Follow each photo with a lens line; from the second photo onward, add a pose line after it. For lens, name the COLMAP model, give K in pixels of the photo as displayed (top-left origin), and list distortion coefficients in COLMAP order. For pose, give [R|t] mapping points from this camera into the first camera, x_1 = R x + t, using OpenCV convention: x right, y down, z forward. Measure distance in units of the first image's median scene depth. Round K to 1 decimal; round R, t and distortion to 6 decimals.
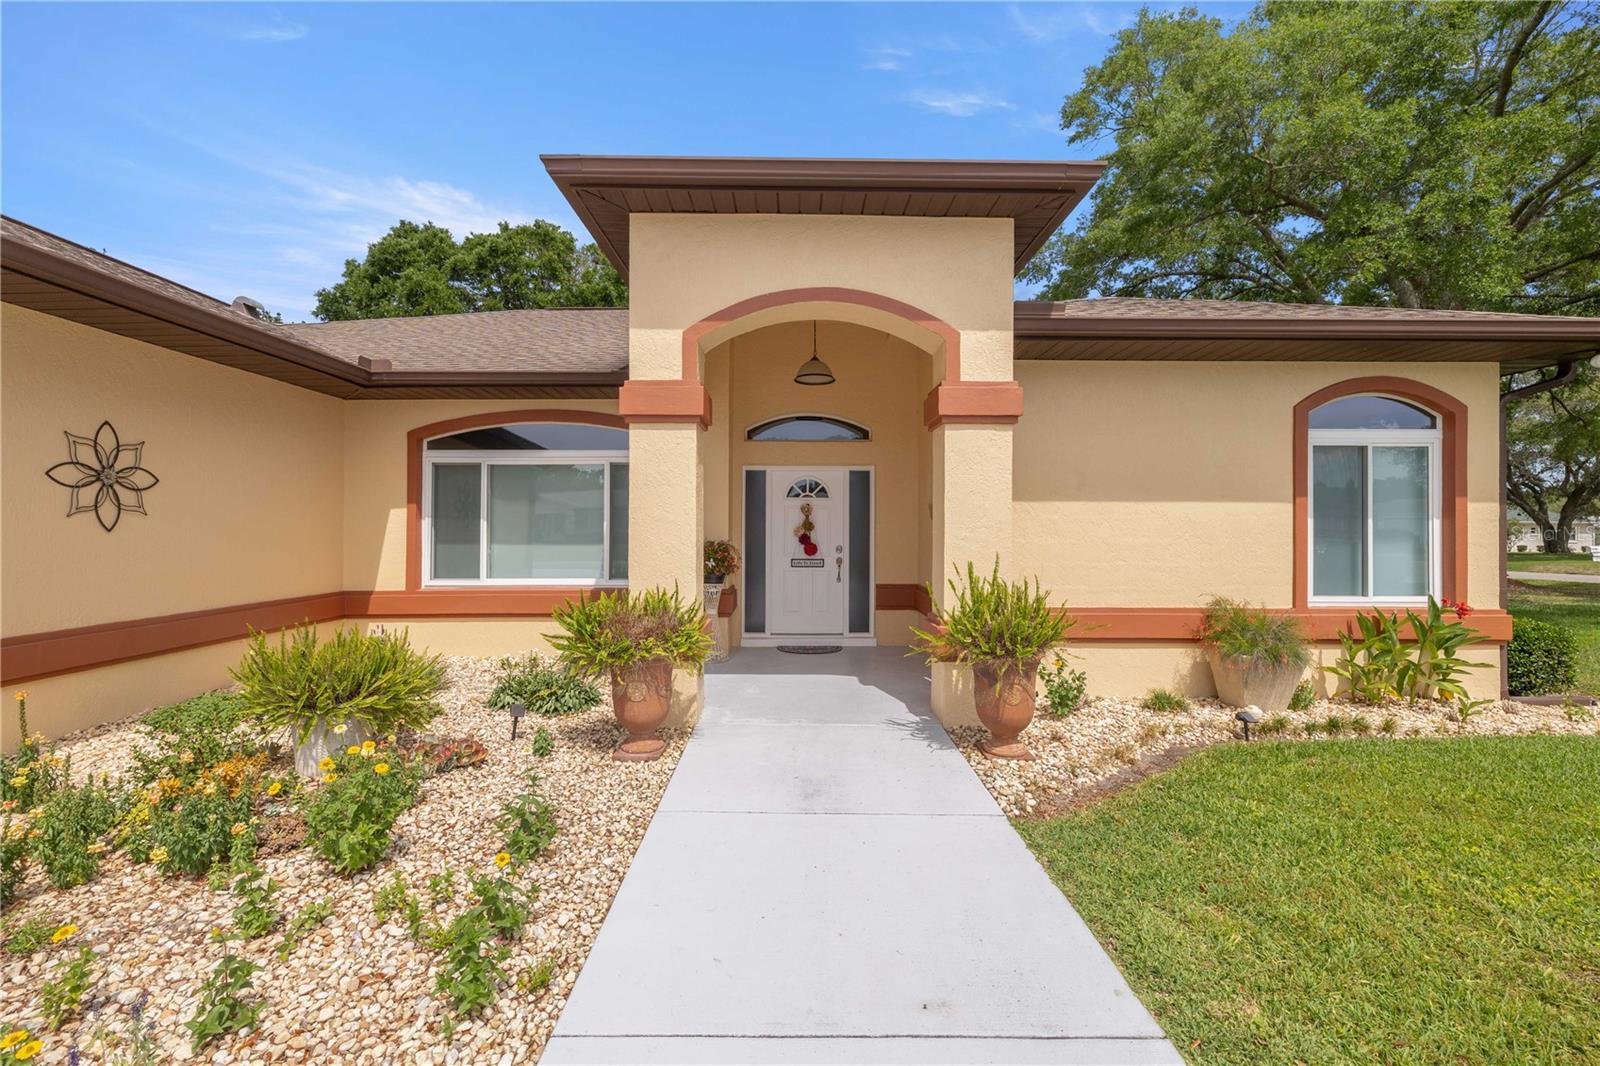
lens RADIAL K [[674.3, 0, 800.3], [0, 674.3, 532.3], [0, 0, 1]] dist [0.004724, -0.000113]
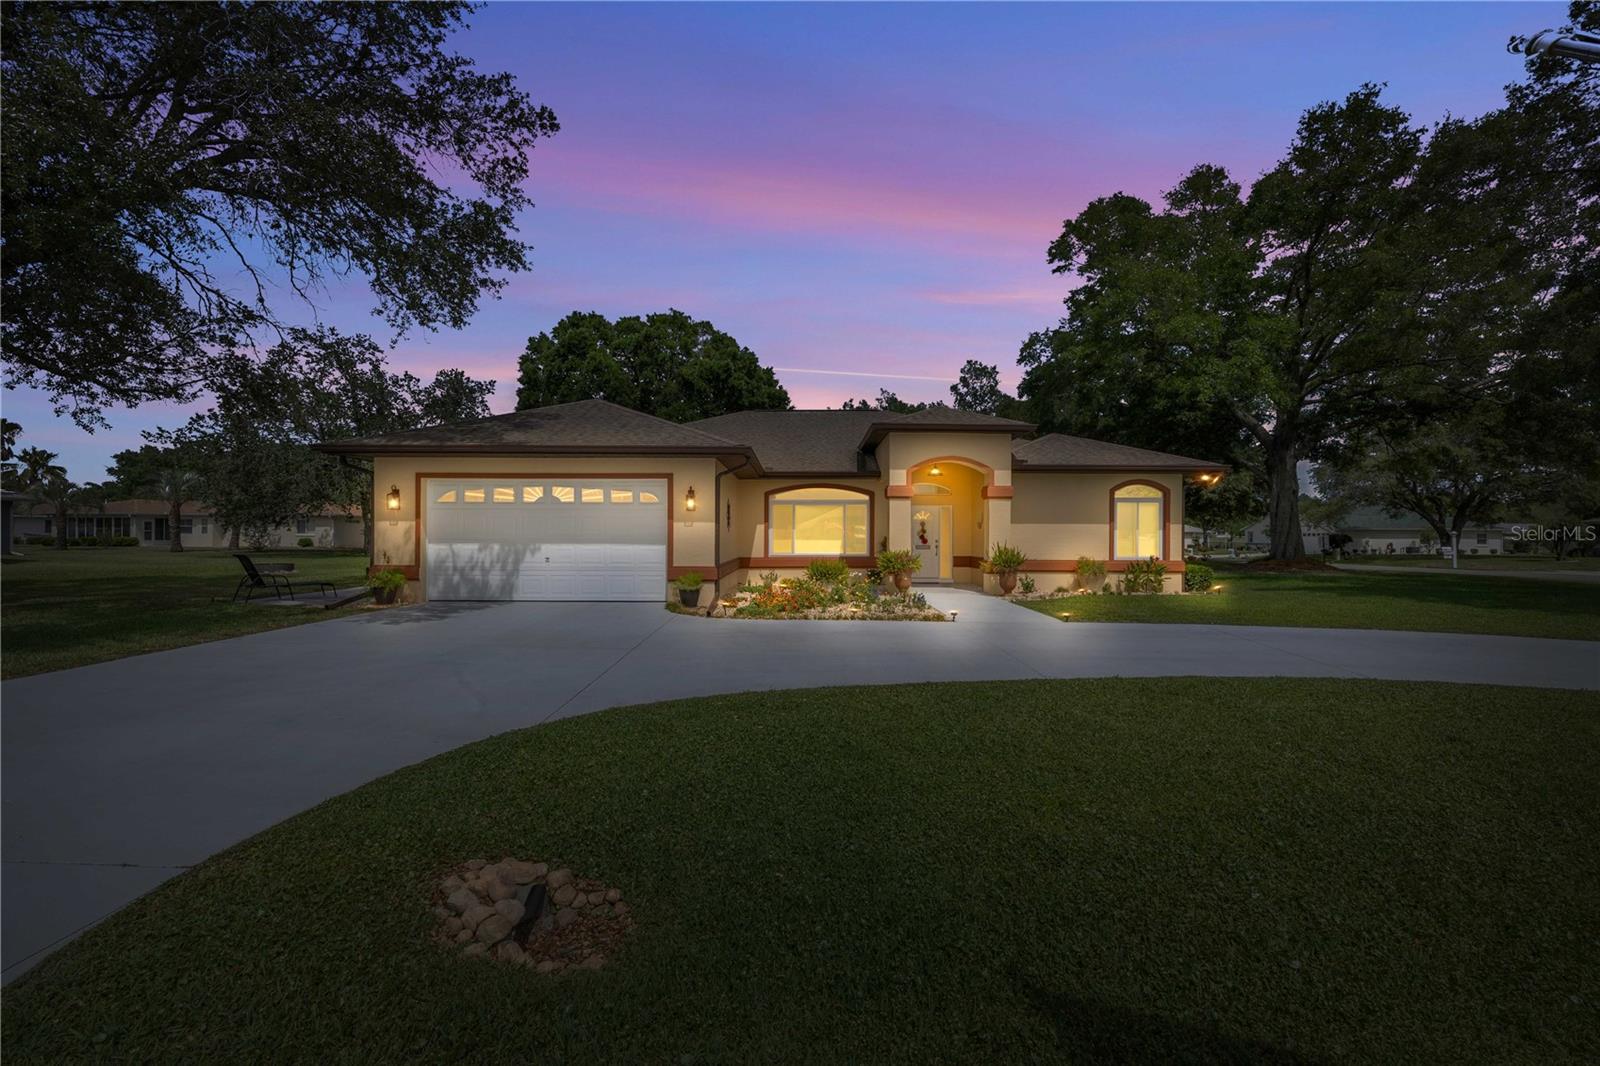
lens RADIAL K [[674.3, 0, 799.1], [0, 674.3, 535.8], [0, 0, 1]] dist [0.004724, -0.000113]
pose [[0.999960, 0.000919, -0.008852, -0.559081], [-0.000930, 0.999999, -0.001161, 0.012734], [0.008851, 0.001169, 0.999960, -1.863778]]
